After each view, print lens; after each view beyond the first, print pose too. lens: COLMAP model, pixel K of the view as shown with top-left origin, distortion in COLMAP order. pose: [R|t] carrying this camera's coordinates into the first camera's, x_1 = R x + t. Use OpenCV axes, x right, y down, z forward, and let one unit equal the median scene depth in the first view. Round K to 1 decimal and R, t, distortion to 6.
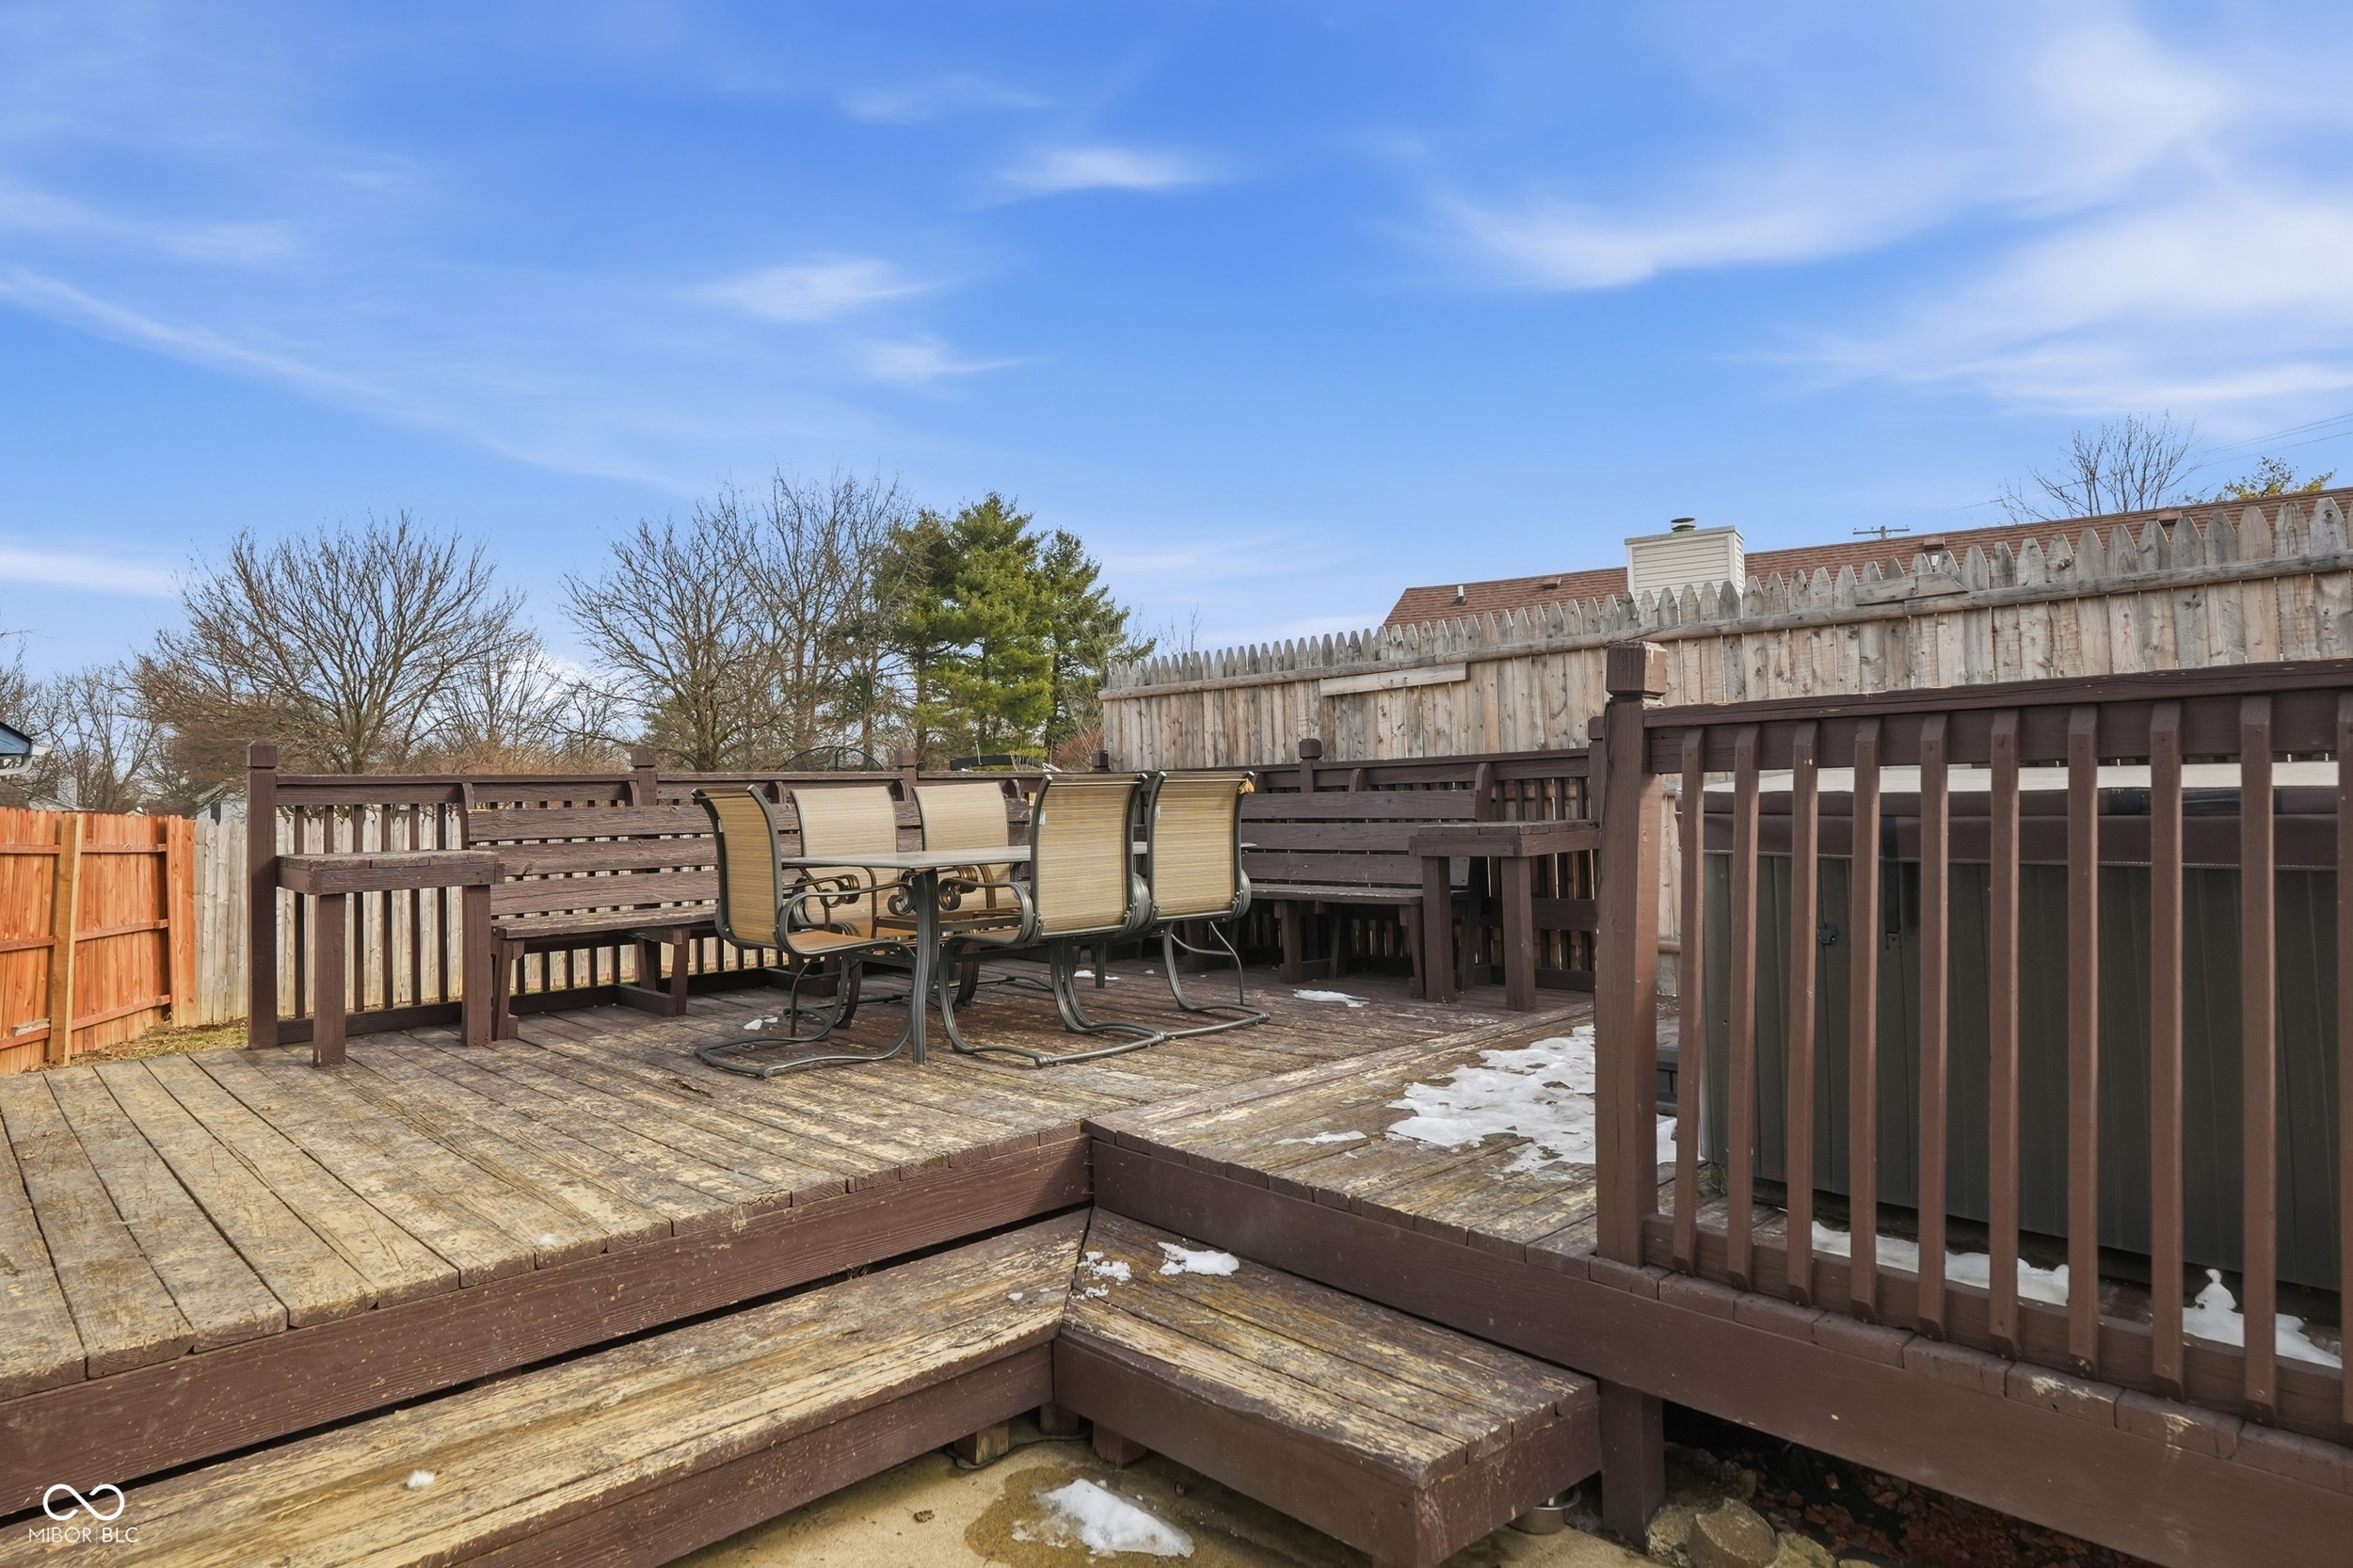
lens RADIAL K [[1346.4, 0, 1174.9], [0, 1346.4, 776.8], [0, 0, 1]] dist [-0.001198, 0.000743]
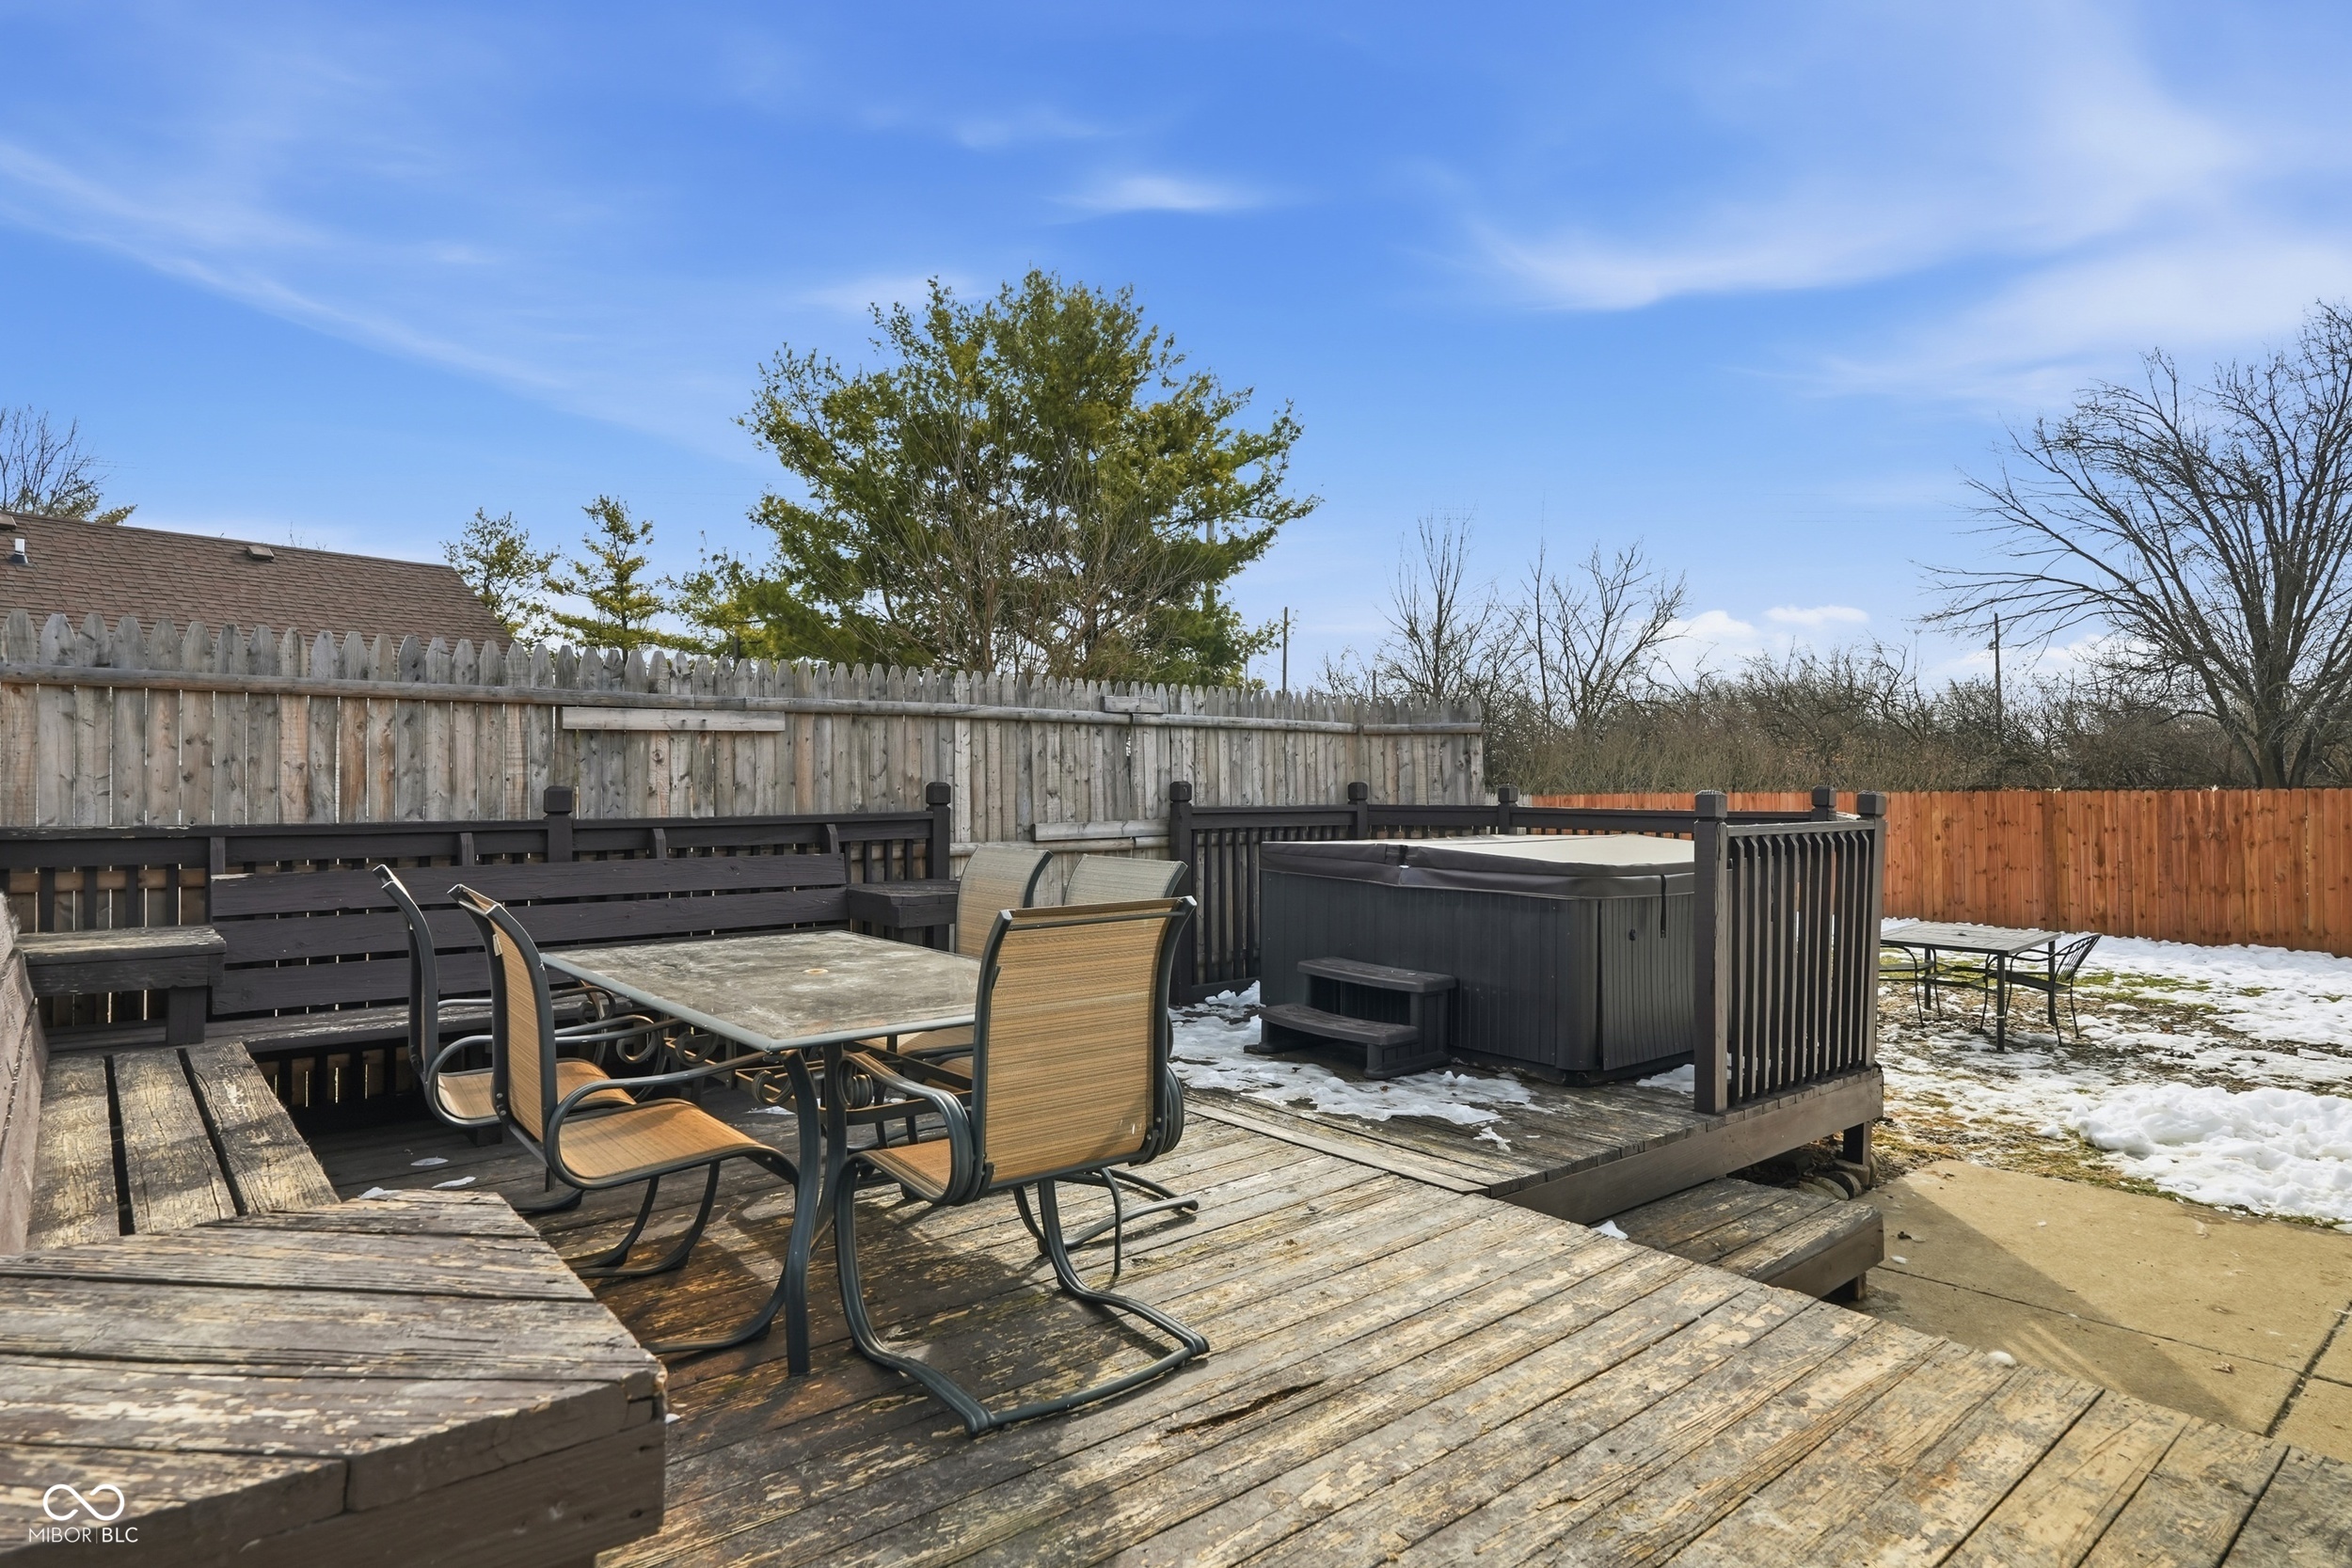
lens RADIAL K [[1345.8, 0, 1136.9], [0, 1345.8, 793.5], [0, 0, 1]] dist [-0.001198, 0.000743]
pose [[0.051052, 0.012956, 0.998612, -0.702533], [-0.017292, 0.999777, -0.012087, -0.024433], [-0.998546, -0.016651, 0.051264, 0.746695]]
